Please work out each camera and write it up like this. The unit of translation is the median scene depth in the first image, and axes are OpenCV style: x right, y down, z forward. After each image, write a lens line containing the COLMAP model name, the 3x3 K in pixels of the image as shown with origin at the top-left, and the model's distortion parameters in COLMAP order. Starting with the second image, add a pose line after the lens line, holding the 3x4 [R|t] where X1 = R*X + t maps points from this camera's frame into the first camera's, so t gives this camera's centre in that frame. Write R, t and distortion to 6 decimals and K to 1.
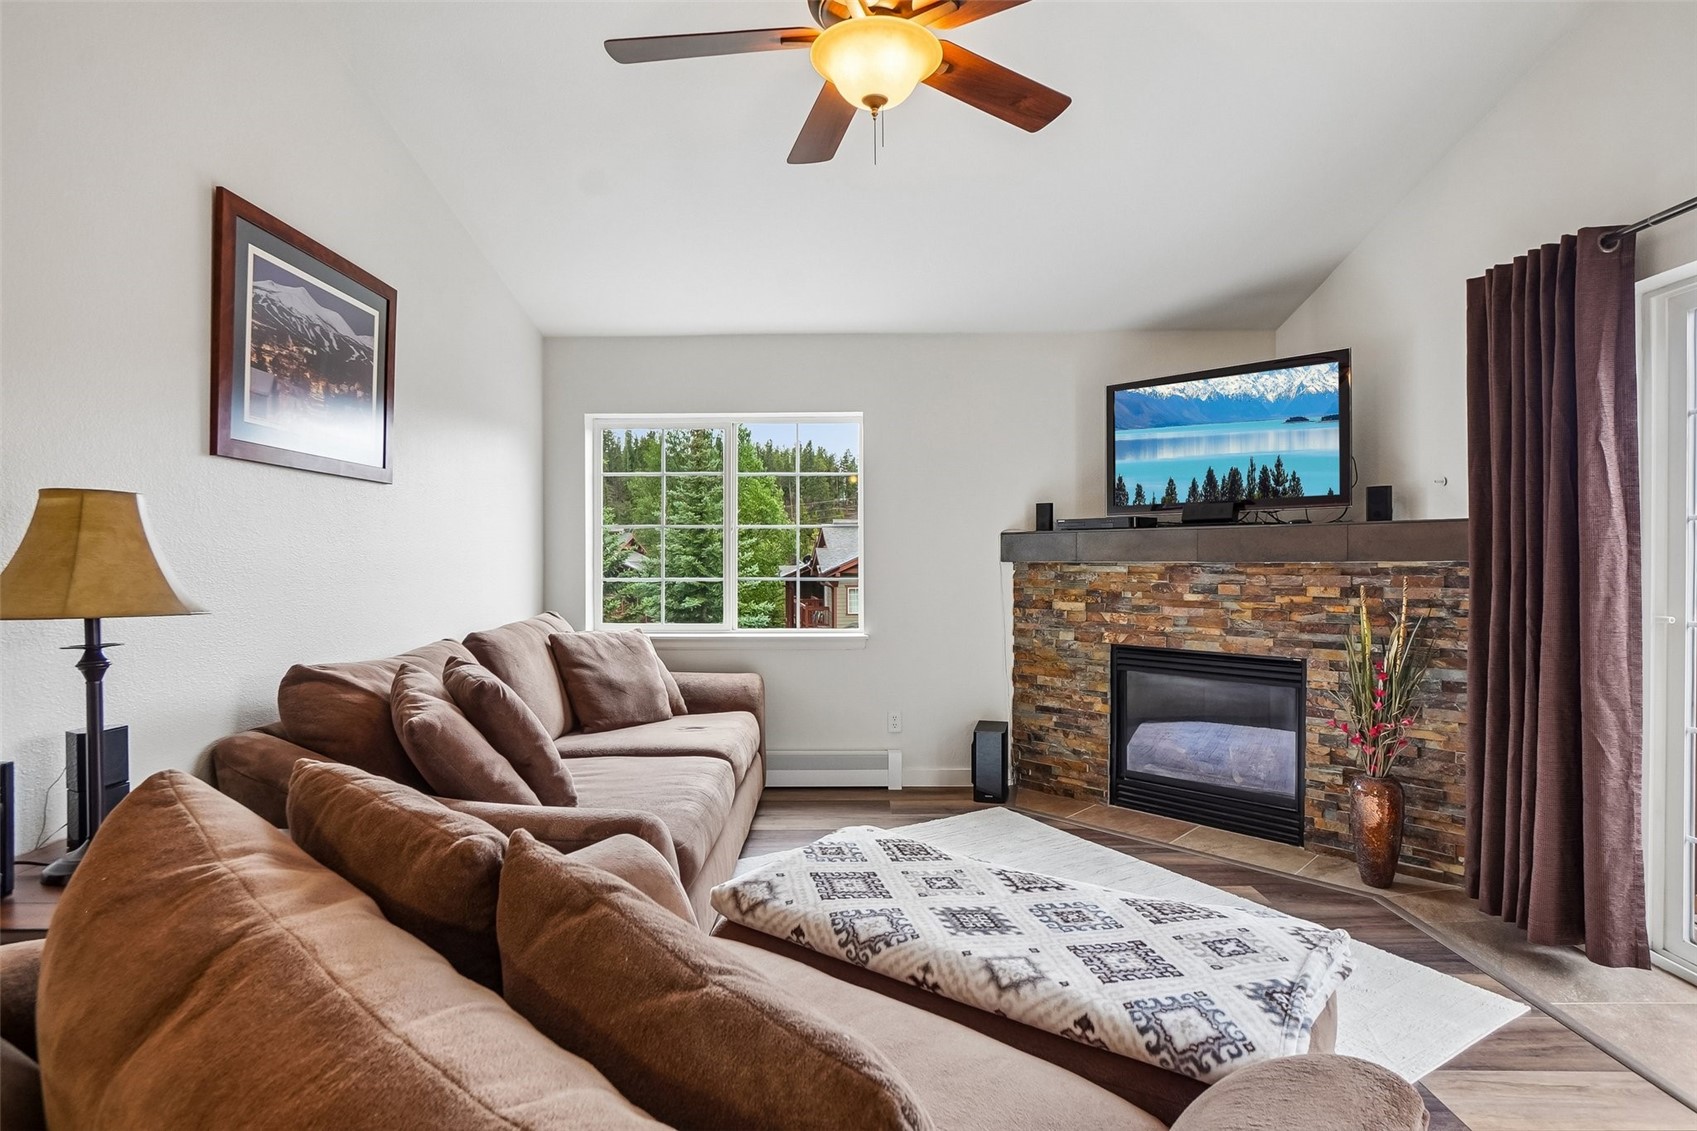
lens RADIAL K [[854.5, 0, 842.9], [0, 854.5, 562.1], [0, 0, 1]] dist [-0.038008, 0.011749]
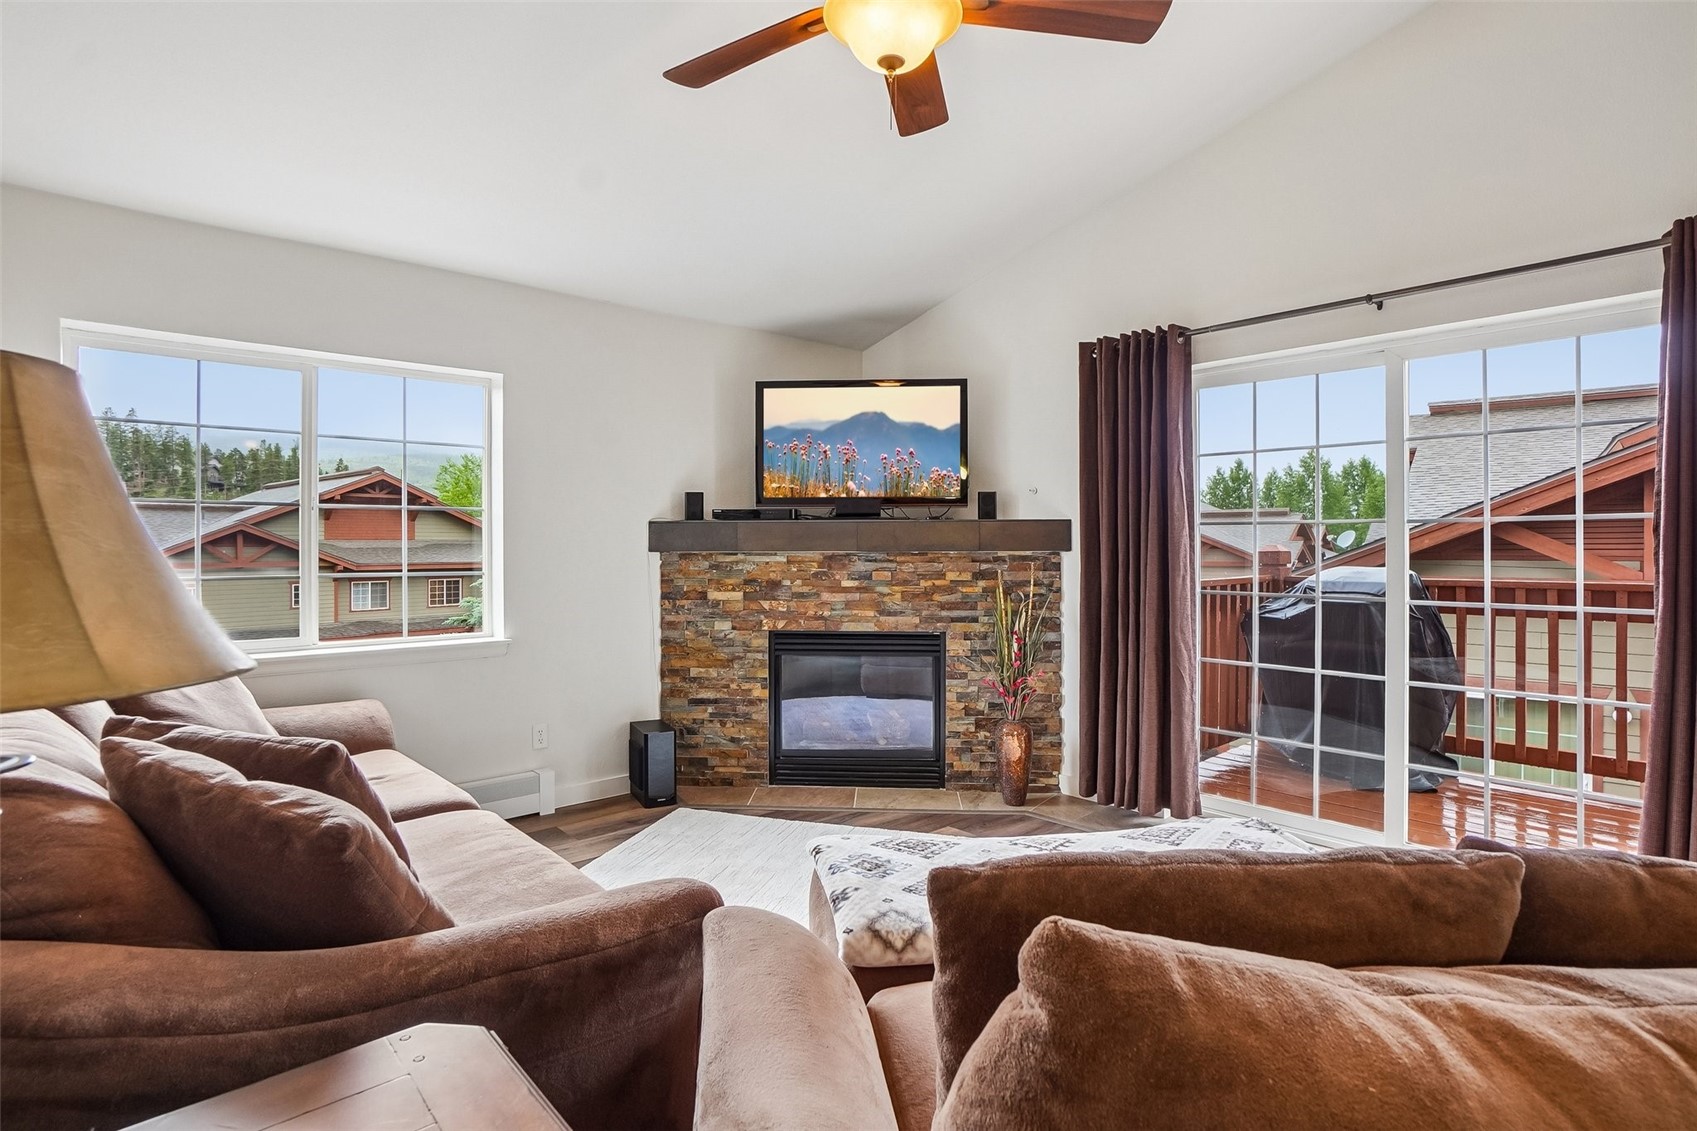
lens RADIAL K [[854.5, 0, 850.8], [0, 854.5, 556.3], [0, 0, 1]] dist [-0.038008, 0.011749]
pose [[0.738094, -0.005496, 0.674676, -0.325538], [0.002091, 0.999981, 0.005858, -0.000762], [-0.674695, -0.002913, 0.738091, 0.167968]]
